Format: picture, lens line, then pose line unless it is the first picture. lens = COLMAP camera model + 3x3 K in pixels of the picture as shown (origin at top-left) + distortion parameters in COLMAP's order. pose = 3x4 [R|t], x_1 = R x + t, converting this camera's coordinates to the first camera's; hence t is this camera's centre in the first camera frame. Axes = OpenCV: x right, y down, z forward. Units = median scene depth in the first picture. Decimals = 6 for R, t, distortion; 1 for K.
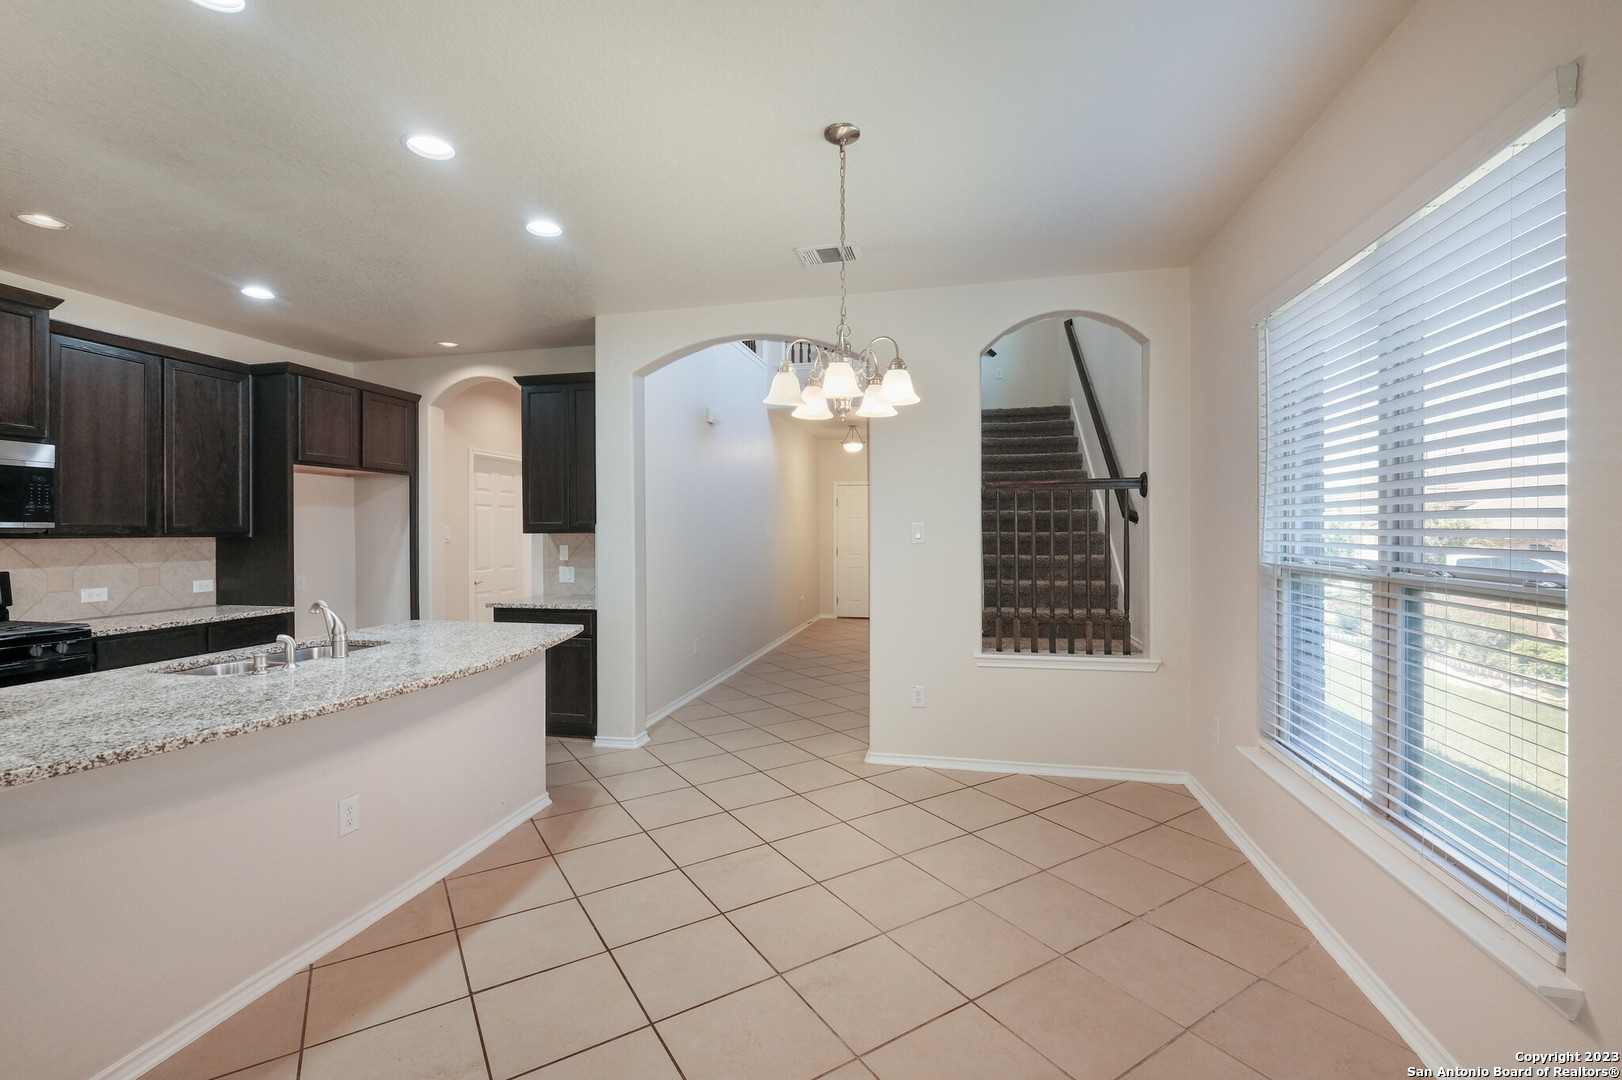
lens RADIAL K [[707.8, 0, 809.5], [0, 707.8, 529.5], [0, 0, 1]] dist [-0.001057, -0.000293]
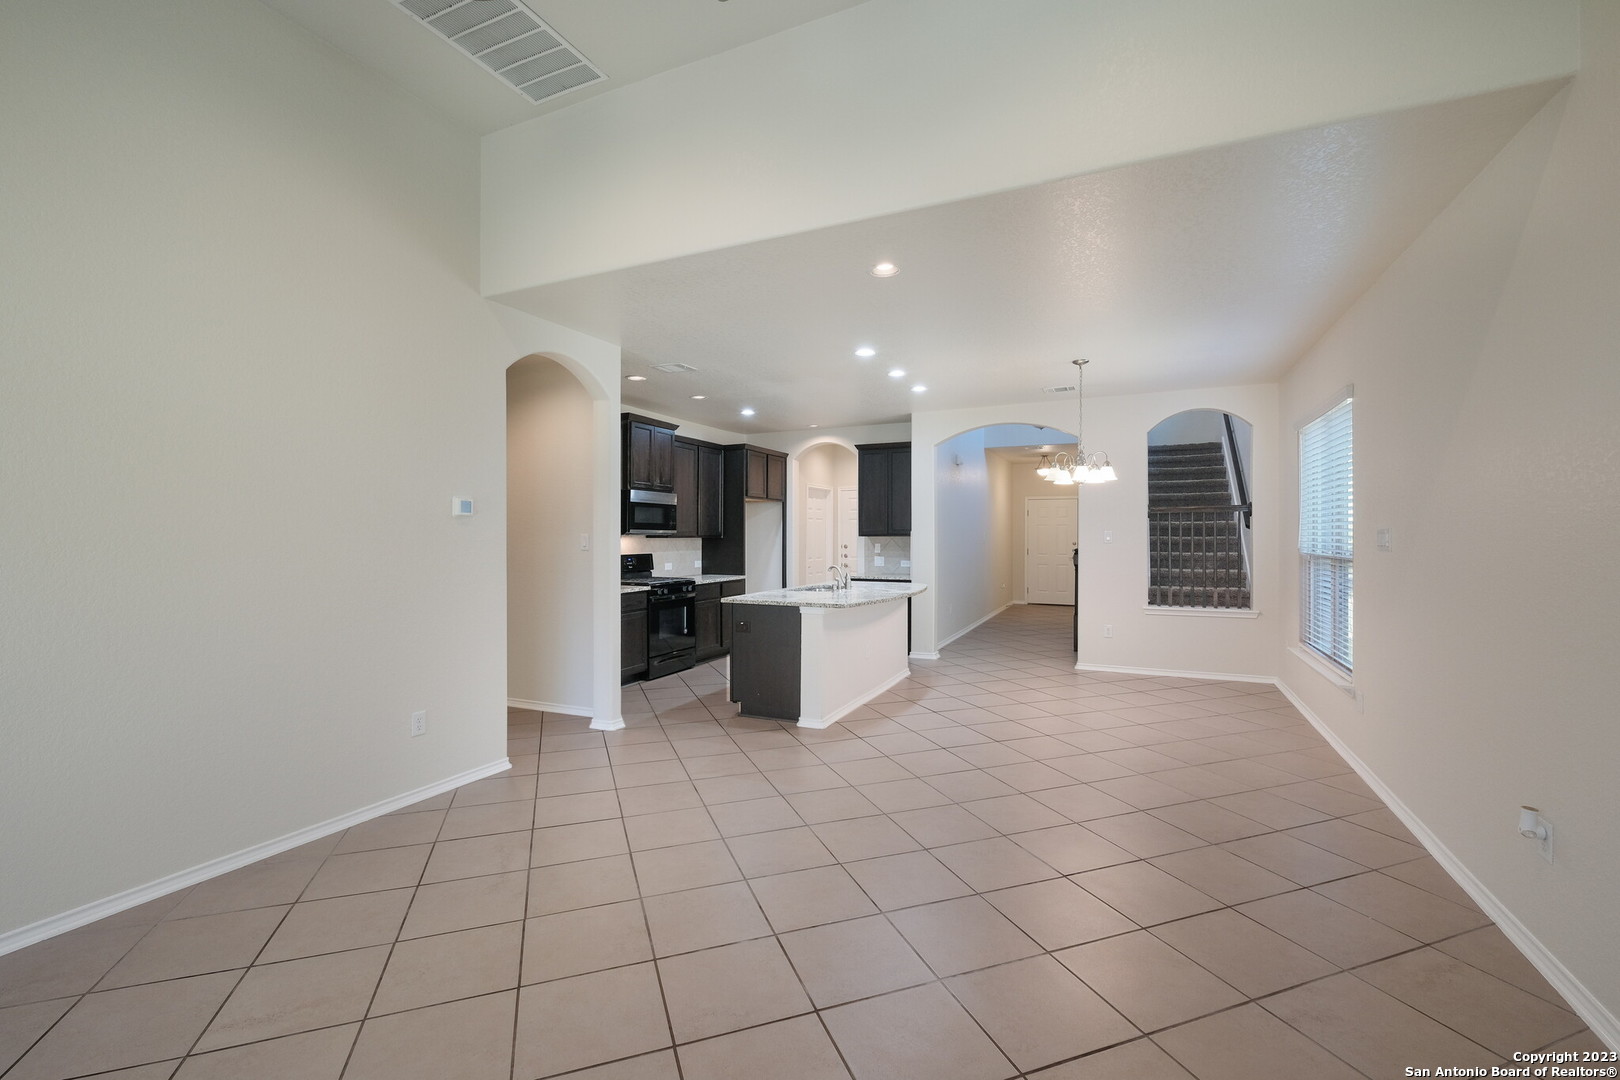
lens RADIAL K [[707.0, 0, 808.5], [0, 707.0, 529.5], [0, 0, 1]] dist [-0.001057, -0.000293]
pose [[0.976507, 0.001681, -0.215480, -0.171328], [-0.002896, 0.999982, -0.005320, -0.001857], [0.215467, 0.005819, 0.976494, -0.764945]]
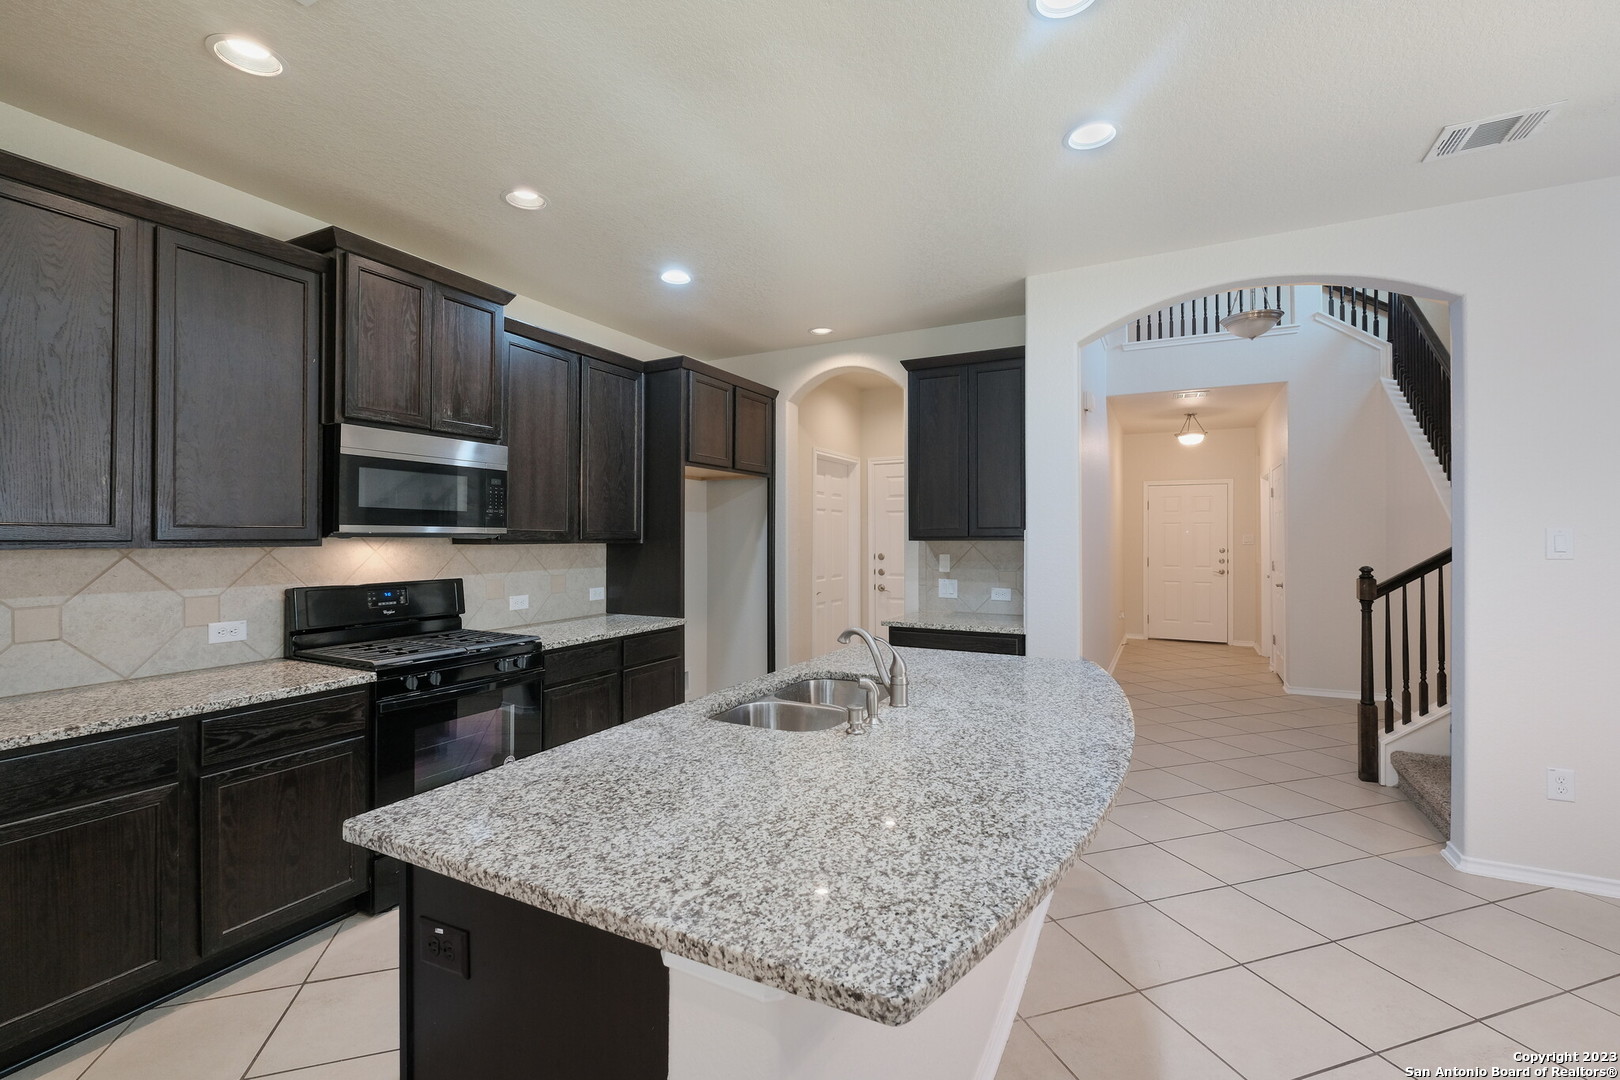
lens RADIAL K [[707.0, 0, 808.5], [0, 707.0, 529.5], [0, 0, 1]] dist [-0.001057, -0.000293]
pose [[0.966413, 0.000821, -0.256994, -0.332273], [-0.003124, 0.999959, -0.008551, -0.000594], [0.256977, 0.009066, 0.966375, 0.141998]]
